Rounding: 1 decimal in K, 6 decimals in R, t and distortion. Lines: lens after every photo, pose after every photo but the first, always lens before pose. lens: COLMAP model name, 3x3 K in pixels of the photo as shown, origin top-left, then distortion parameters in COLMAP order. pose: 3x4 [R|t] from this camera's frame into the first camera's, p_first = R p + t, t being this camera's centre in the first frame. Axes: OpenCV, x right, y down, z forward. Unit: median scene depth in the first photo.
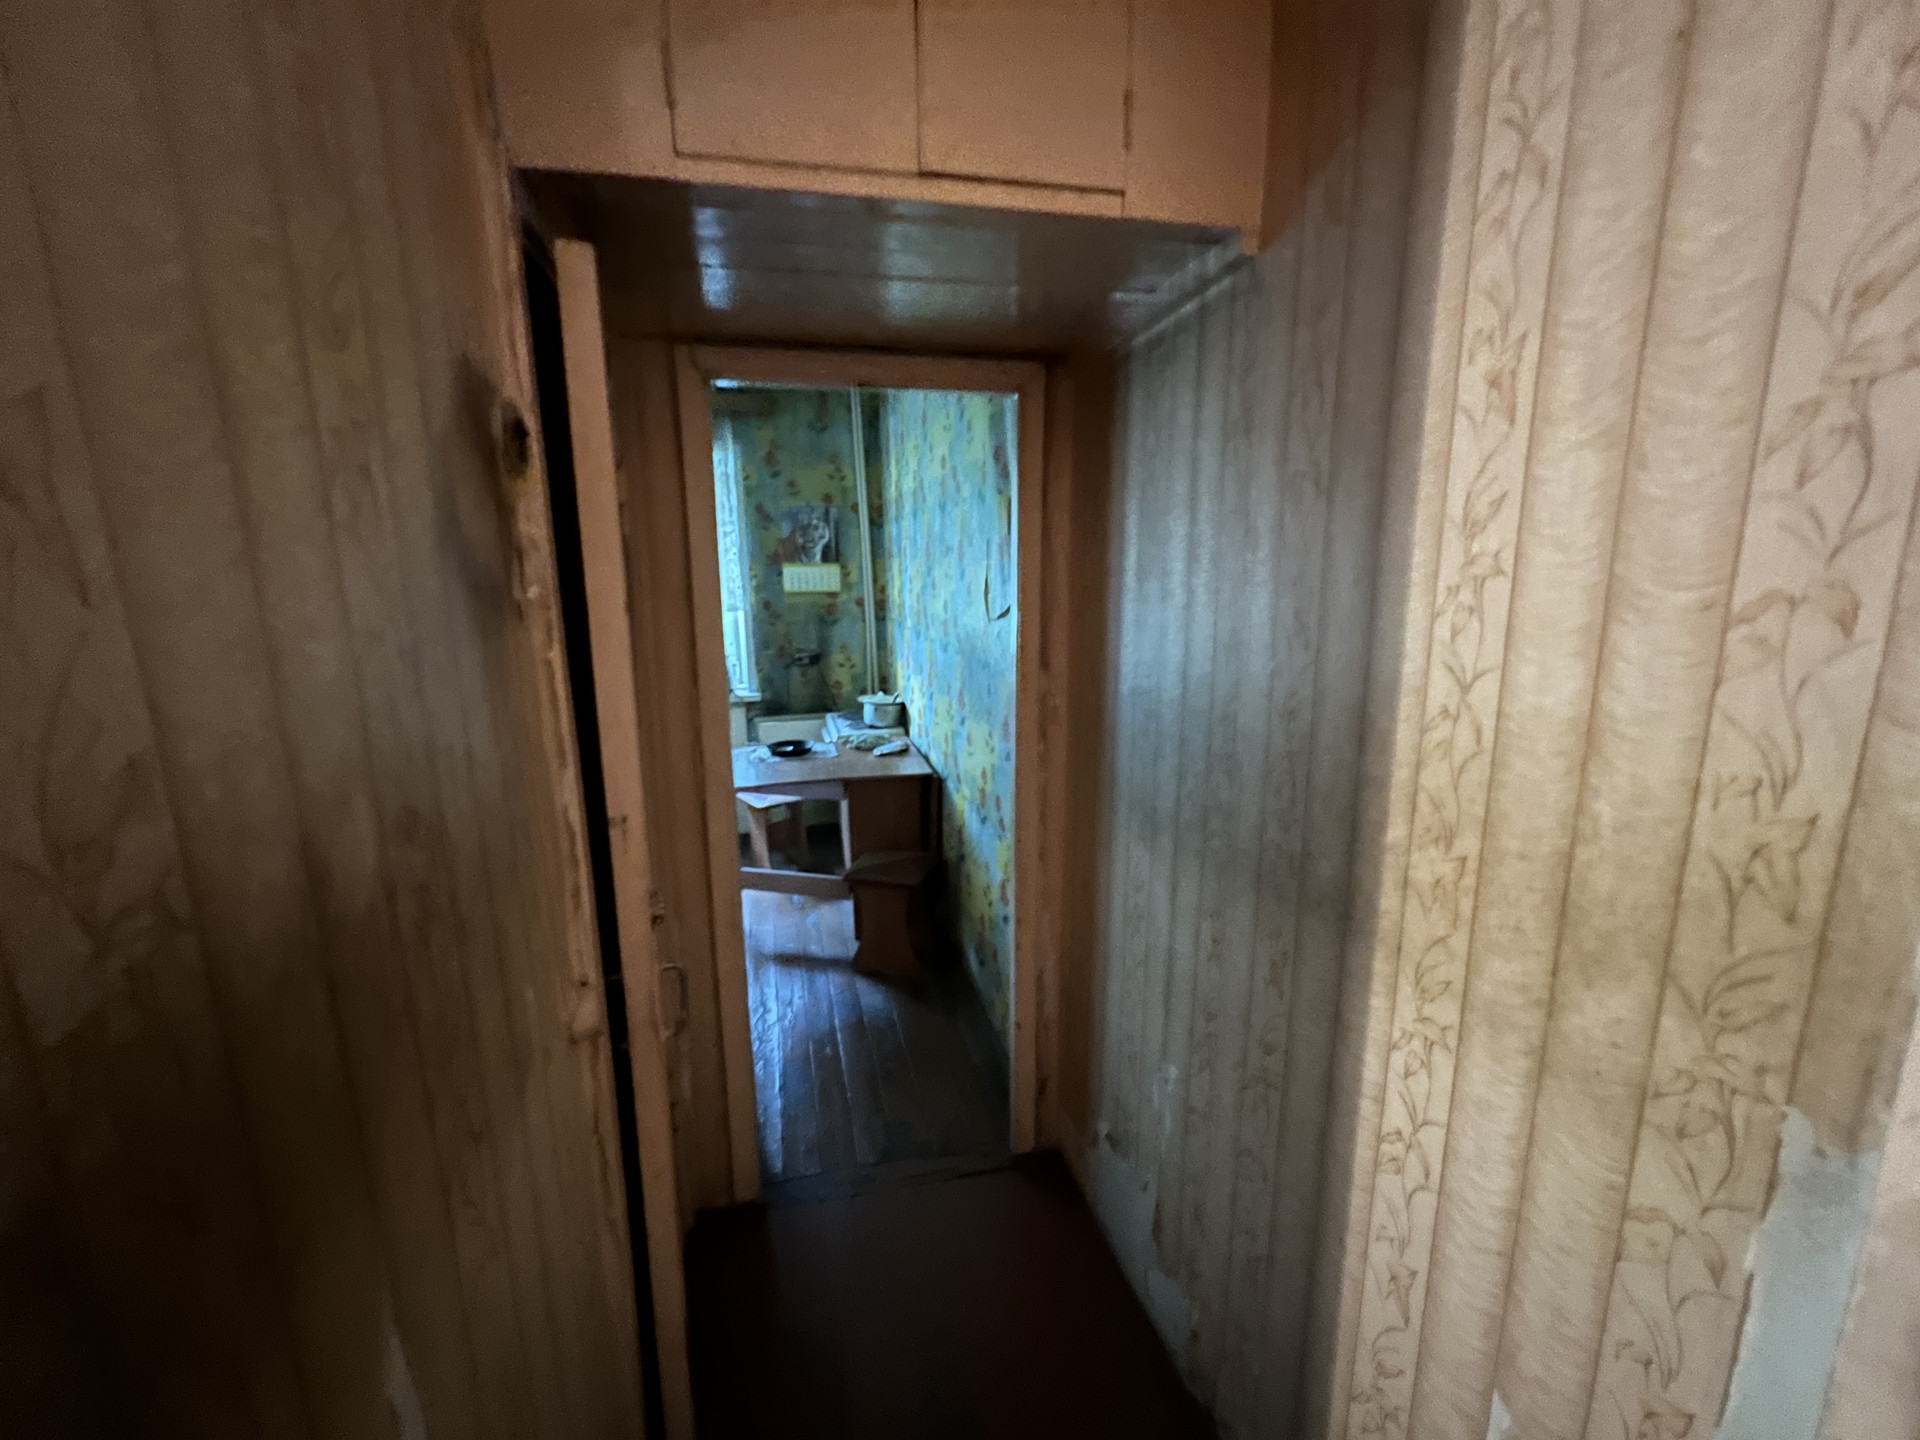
lens RADIAL K [[773.3, 0, 957.7], [0, 773.3, 722.2], [0, 0, 1]] dist [0.002725, 0.000133]
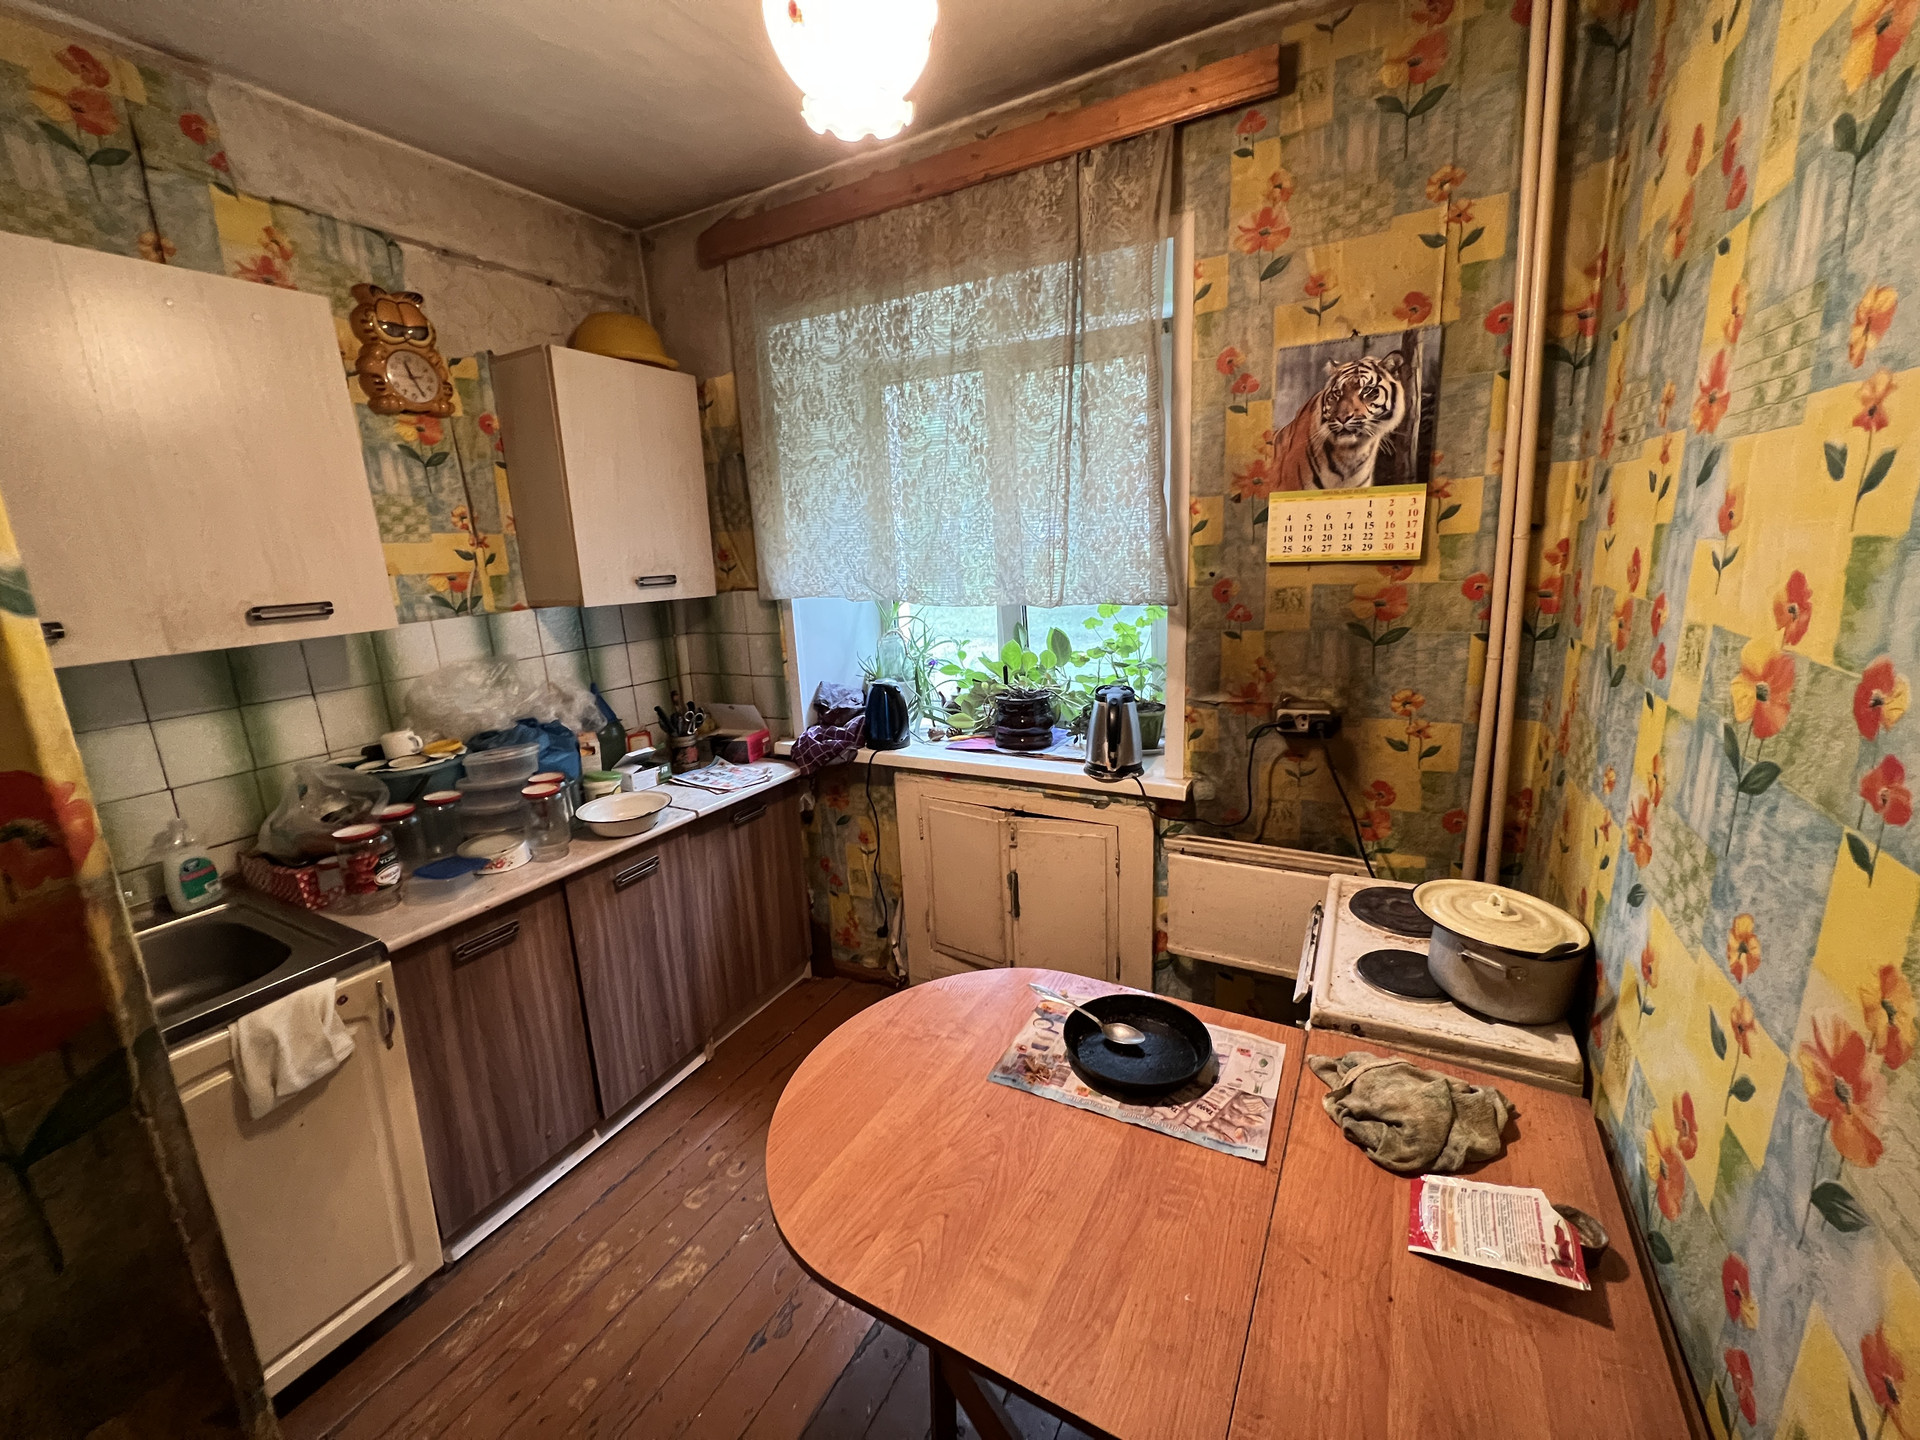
lens RADIAL K [[773.3, 0, 956.8], [0, 773.3, 710.5], [0, 0, 1]] dist [0.002725, 0.000133]
pose [[0.747429, 0.126912, -0.652107, -0.065282], [-0.096846, 0.991912, 0.082042, -0.105753], [0.657245, 0.001833, 0.753675, 0.570765]]
